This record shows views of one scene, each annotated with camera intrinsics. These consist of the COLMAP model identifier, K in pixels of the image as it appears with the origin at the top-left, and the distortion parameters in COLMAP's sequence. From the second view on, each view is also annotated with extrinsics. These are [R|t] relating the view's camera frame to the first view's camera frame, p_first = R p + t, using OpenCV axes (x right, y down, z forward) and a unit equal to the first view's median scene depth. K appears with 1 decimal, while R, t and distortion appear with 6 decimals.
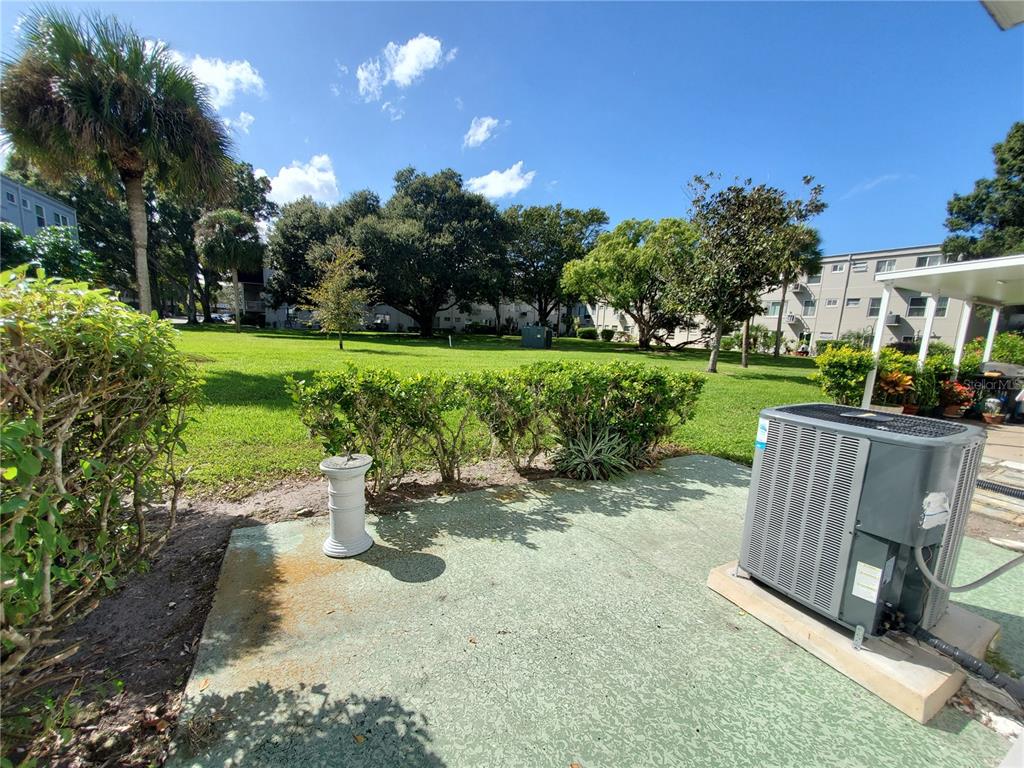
lens RADIAL K [[405.7, 0, 513.4], [0, 405.7, 392.8], [0, 0, 1]] dist [0.002243, -0.002734]
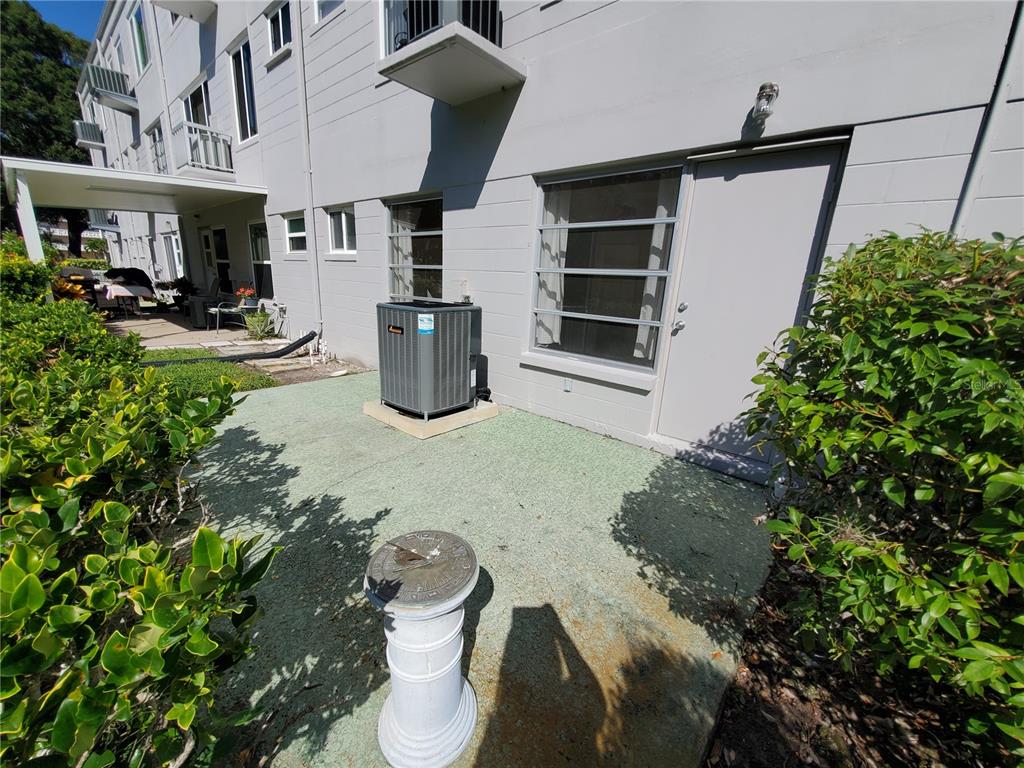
lens RADIAL K [[405.7, 0, 513.4], [0, 405.7, 392.8], [0, 0, 1]] dist [0.002243, -0.002734]
pose [[-0.358267, -0.311561, 0.880099, -1.129571], [0.086523, 0.927538, 0.363576, -0.228186], [-0.929601, 0.206406, -0.305349, 1.471358]]
